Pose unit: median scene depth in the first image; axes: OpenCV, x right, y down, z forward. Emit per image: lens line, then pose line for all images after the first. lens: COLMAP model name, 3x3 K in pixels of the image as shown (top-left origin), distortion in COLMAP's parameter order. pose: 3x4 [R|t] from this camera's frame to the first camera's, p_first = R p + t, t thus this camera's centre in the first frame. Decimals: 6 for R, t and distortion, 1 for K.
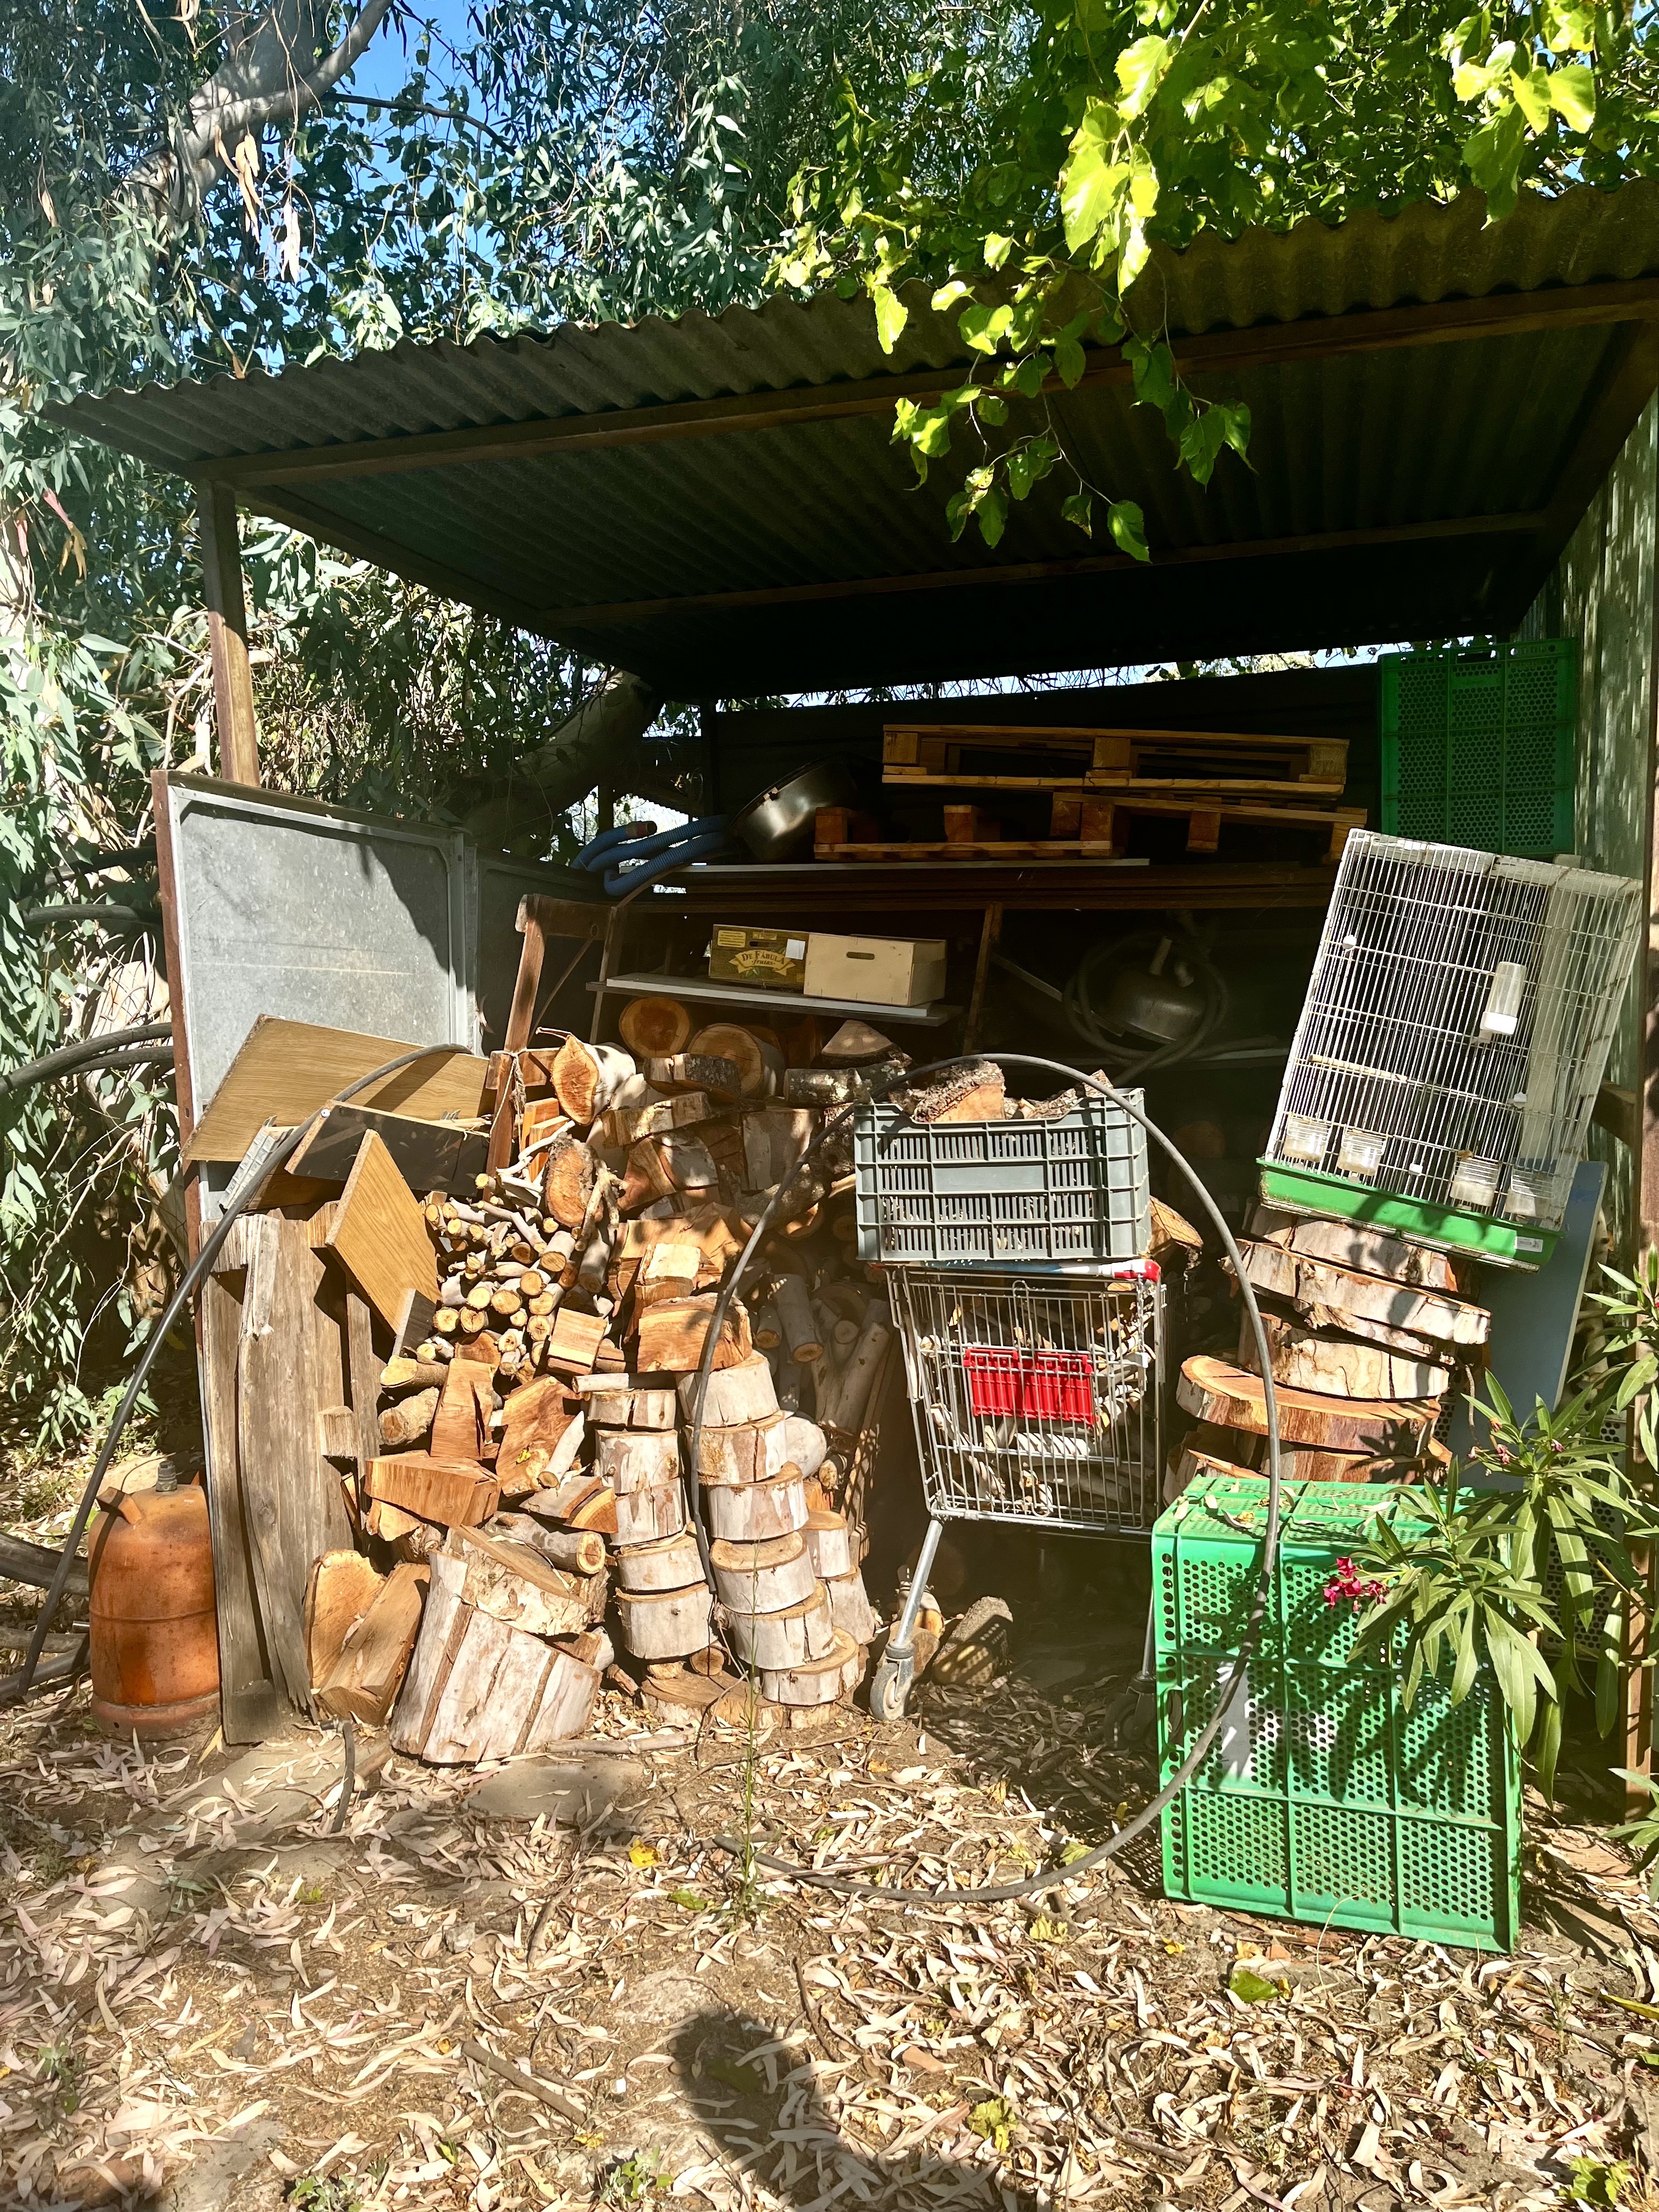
lens RADIAL K [[1657.8, 0, 832.5], [0, 1657.8, 1109.1], [0, 0, 1]] dist [0.060034, -0.081131]
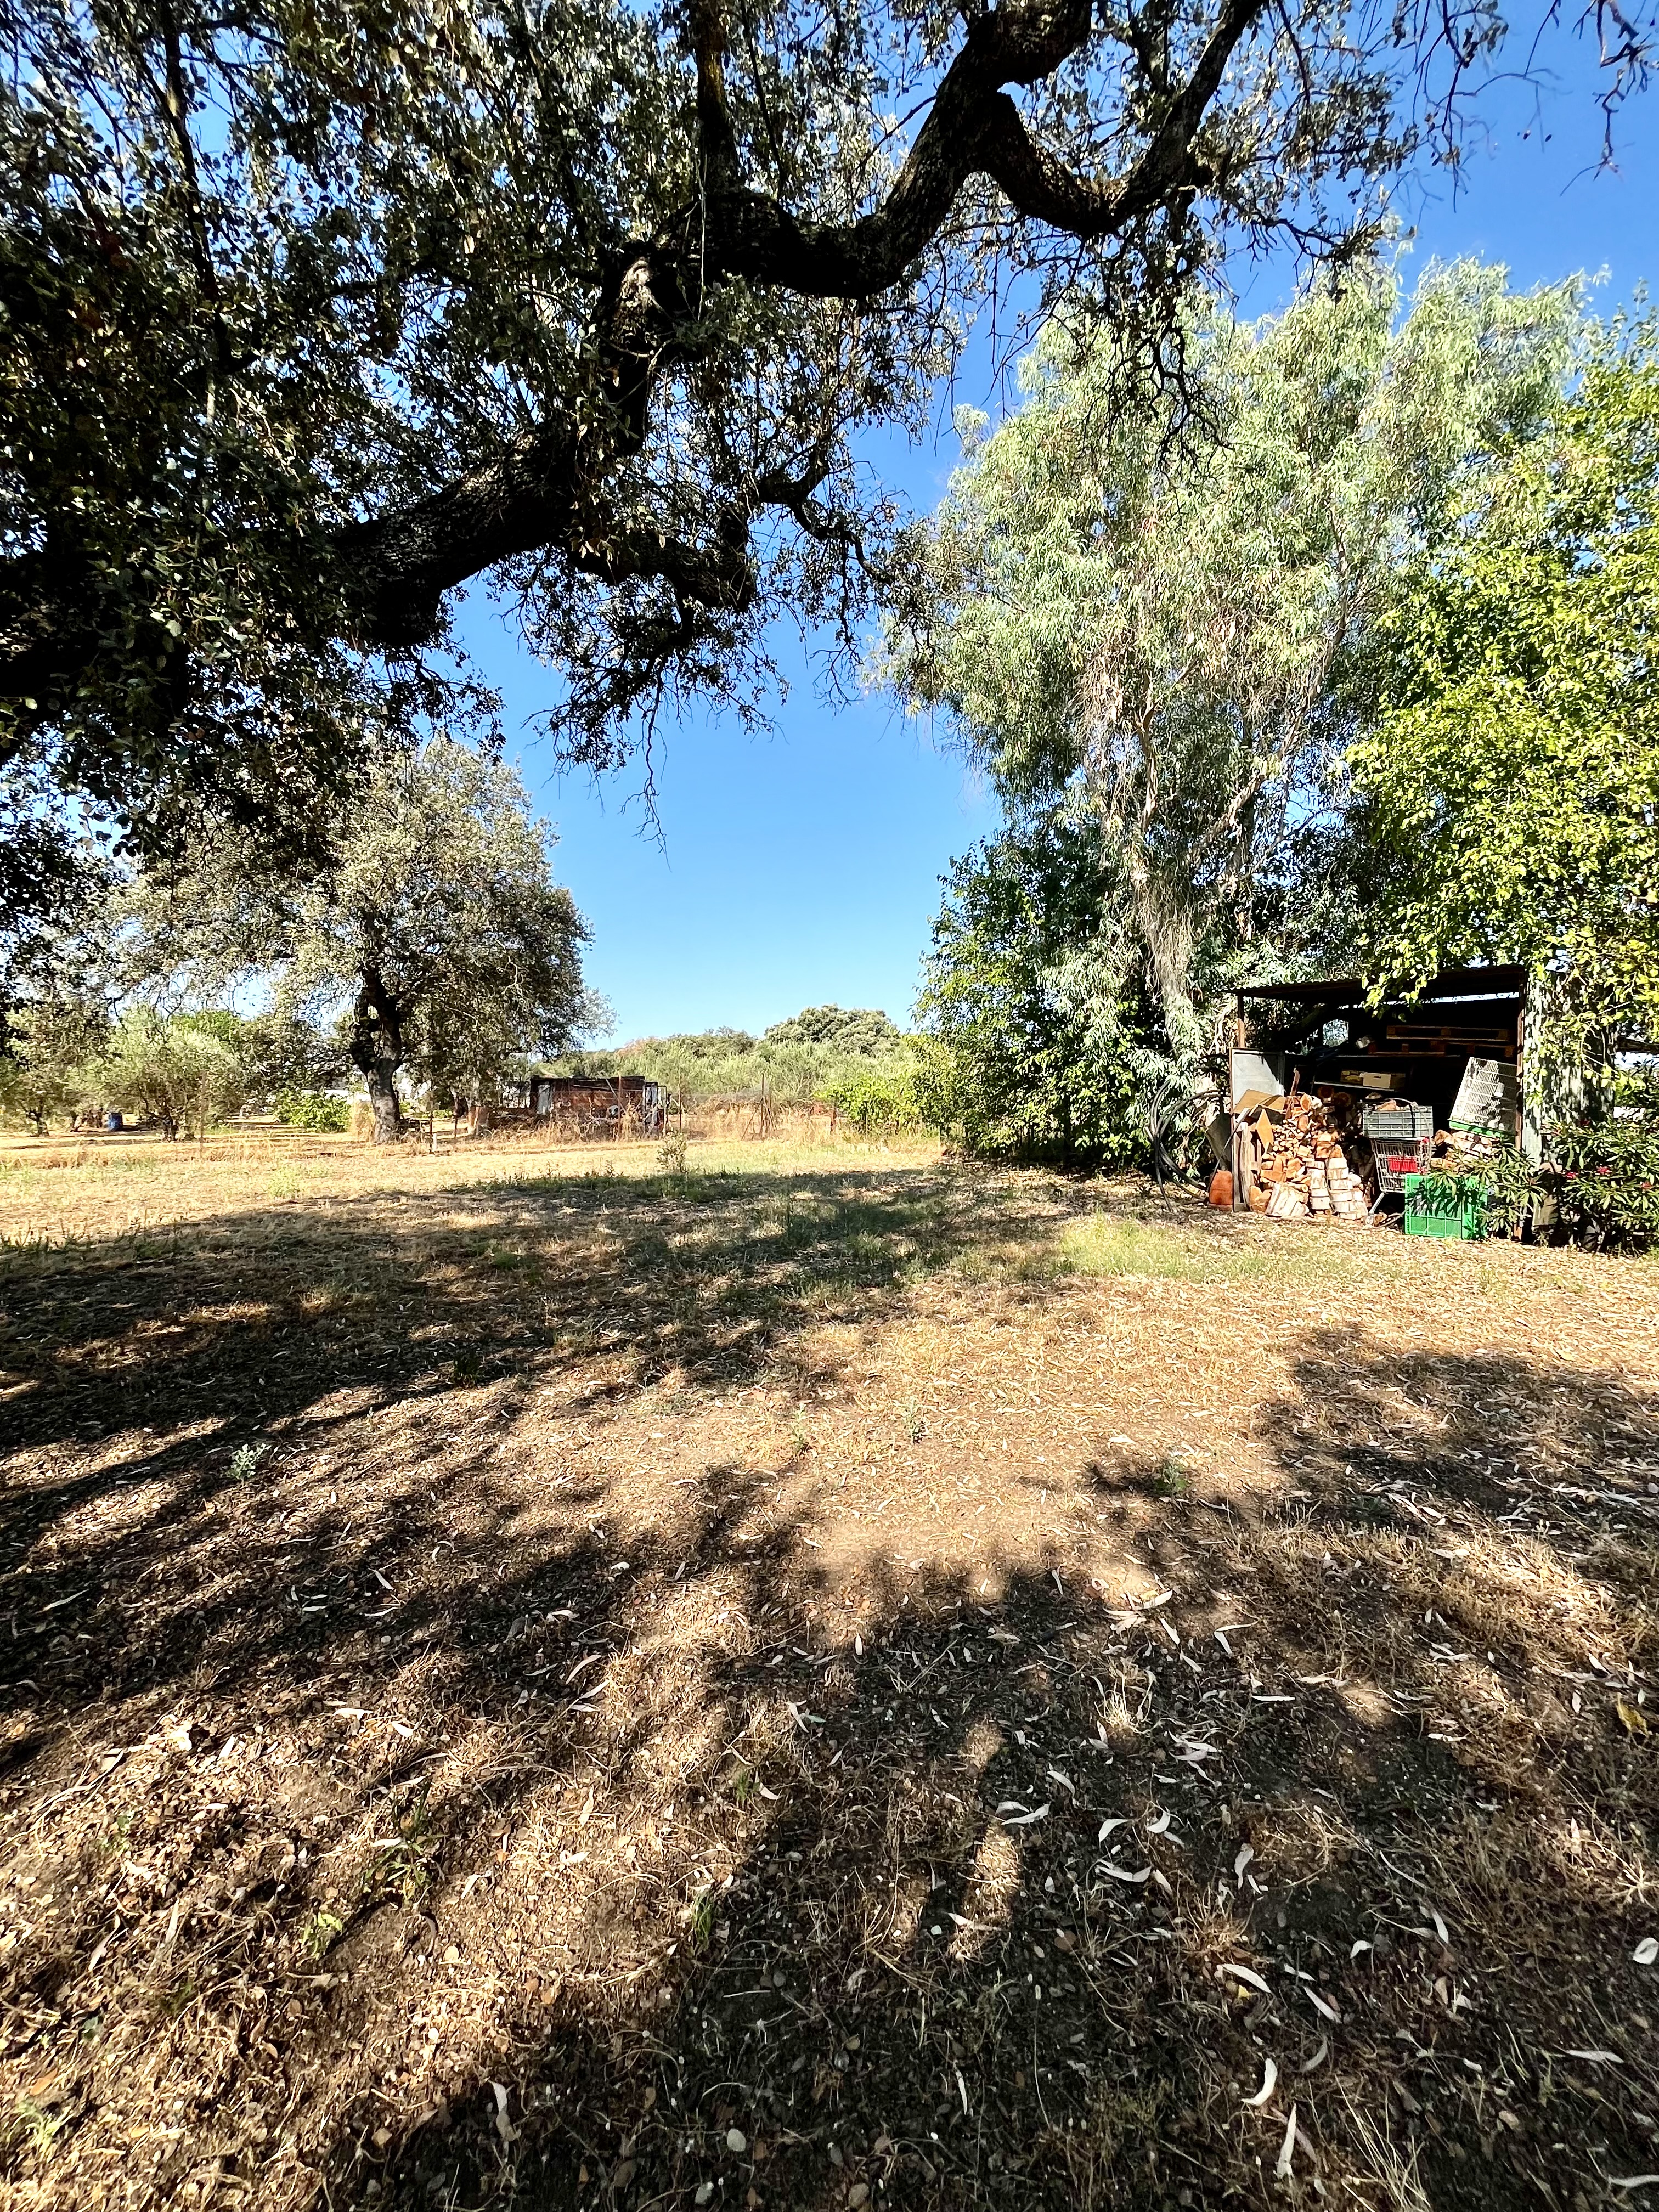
lens RADIAL K [[889.2, 0, 837.7], [0, 889.2, 1115.8], [0, 0, 1]] dist [-0.001870, 0.000452]
pose [[0.797892, 0.028221, -0.602140, 0.355710], [-0.040247, 0.999169, -0.006503, 0.102842], [0.601456, 0.029423, 0.798364, -2.104250]]
